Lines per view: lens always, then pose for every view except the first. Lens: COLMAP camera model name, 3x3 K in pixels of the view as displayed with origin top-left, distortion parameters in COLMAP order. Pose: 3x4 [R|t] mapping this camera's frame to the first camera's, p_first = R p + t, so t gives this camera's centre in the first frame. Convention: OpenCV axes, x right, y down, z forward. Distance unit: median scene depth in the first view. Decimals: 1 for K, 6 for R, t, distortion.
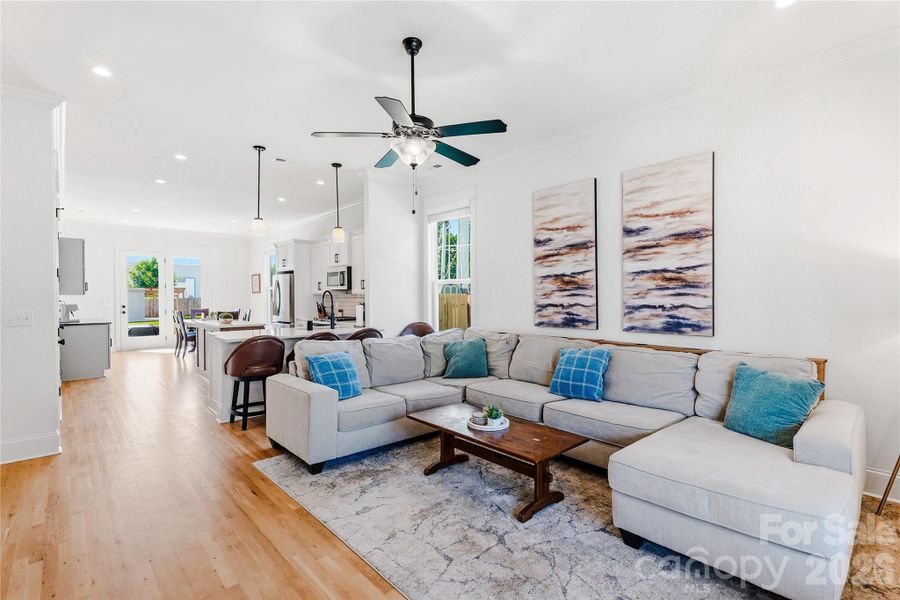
lens RADIAL K [[422.8, 0, 456.8], [0, 422.8, 304.5], [0, 0, 1]] dist [-0.006842, -0.000524]
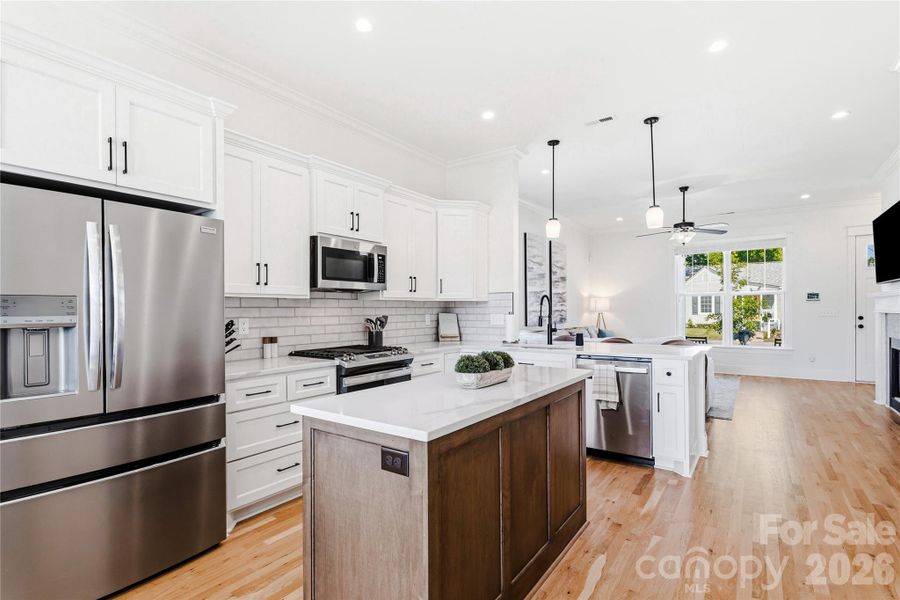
lens RADIAL K [[434.0, 0, 457.6], [0, 434.0, 313.1], [0, 0, 1]] dist [0.000537, 0.002221]
pose [[-0.210291, -0.001657, 0.977637, -1.229212], [0.032283, 0.999441, 0.008638, -0.014655], [-0.977106, 0.033378, -0.210120, 1.569643]]
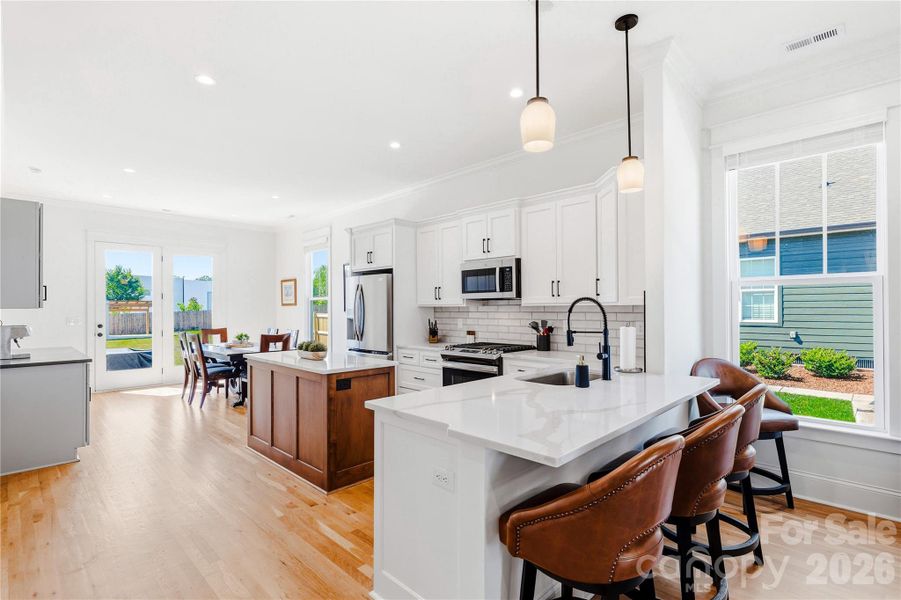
lens RADIAL K [[434.5, 0, 454.8], [0, 434.5, 309.0], [0, 0, 1]] dist [0.000537, 0.002221]
pose [[0.999059, -0.001549, 0.043338, -0.561934], [0.002488, 0.999763, -0.021621, -0.011439], [-0.043294, 0.021708, 0.998826, 0.619882]]
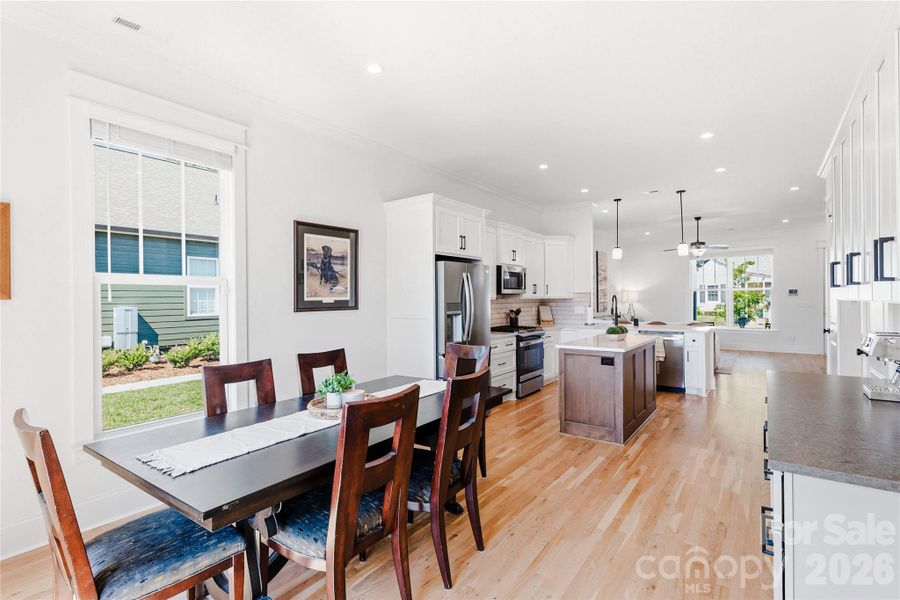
lens RADIAL K [[434.0, 0, 455.3], [0, 434.0, 297.7], [0, 0, 1]] dist [0.000537, 0.002221]
pose [[-0.195346, 0.004417, 0.980724, -1.739474], [0.033094, 0.999450, 0.002091, -0.051960], [-0.980176, 0.032864, -0.195385, 2.032061]]
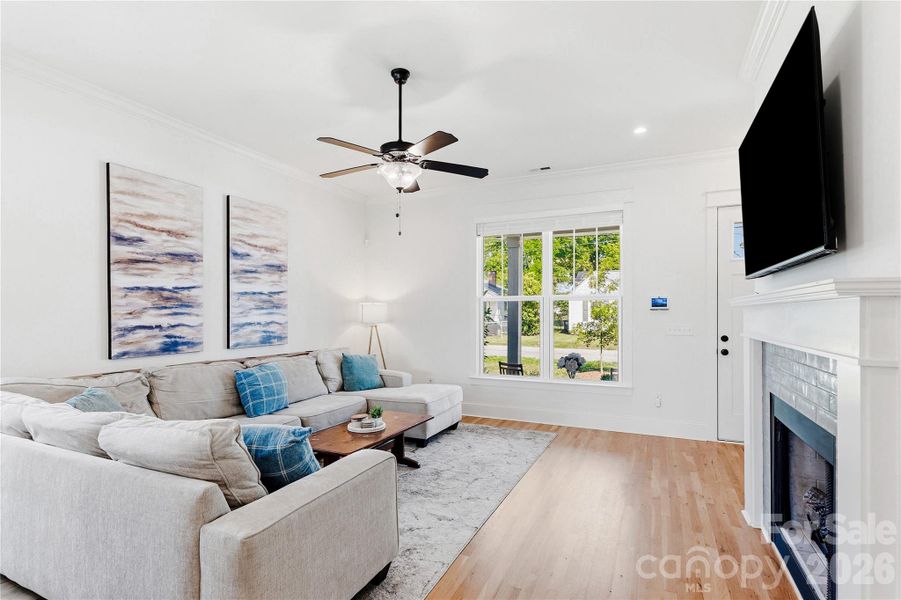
lens RADIAL K [[434.5, 0, 459.8], [0, 434.5, 313.9], [0, 0, 1]] dist [0.000537, 0.002221]
pose [[-0.383771, 0.003391, 0.923422, -0.689588], [0.024703, 0.999673, 0.006596, -0.013265], [-0.923098, 0.025342, -0.383730, 0.763138]]
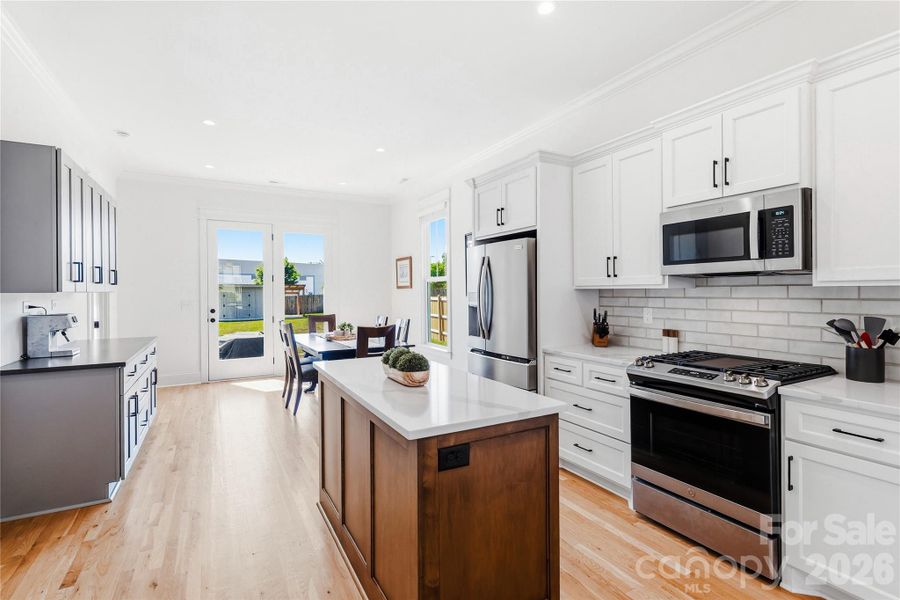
lens RADIAL K [[434.0, 0, 452.8], [0, 434.0, 293.9], [0, 0, 1]] dist [0.000537, 0.002221]
pose [[0.969862, -0.001571, -0.243649, -0.631676], [-0.002649, 0.999852, -0.016990, -0.021354], [0.243640, 0.017124, 0.969715, 1.009534]]
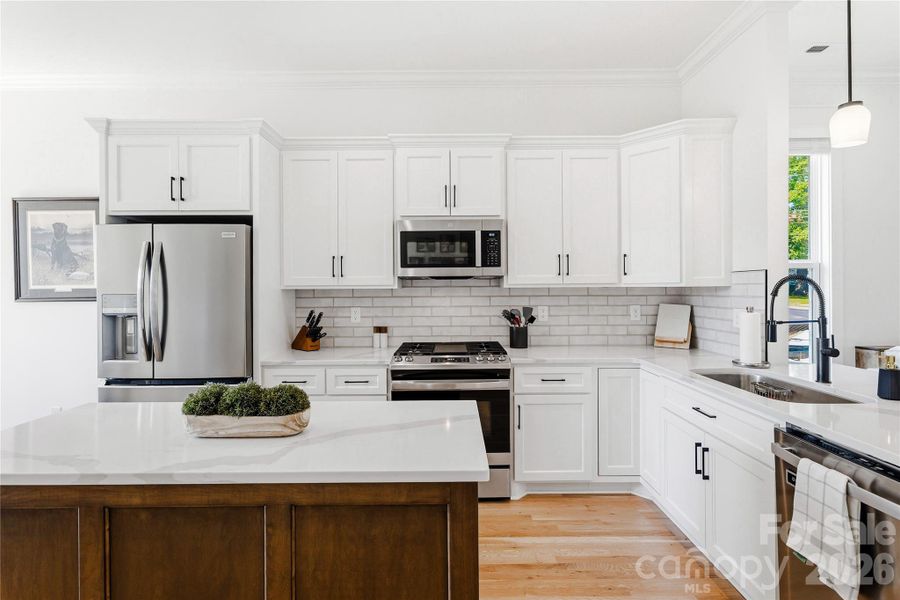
lens RADIAL K [[434.0, 0, 453.8], [0, 434.0, 291.1], [0, 0, 1]] dist [0.000537, 0.002221]
pose [[0.681922, -0.004290, 0.731413, -0.913301], [0.021926, 0.999653, -0.014579, -0.024702], [-0.731097, 0.025979, 0.681779, 1.145190]]
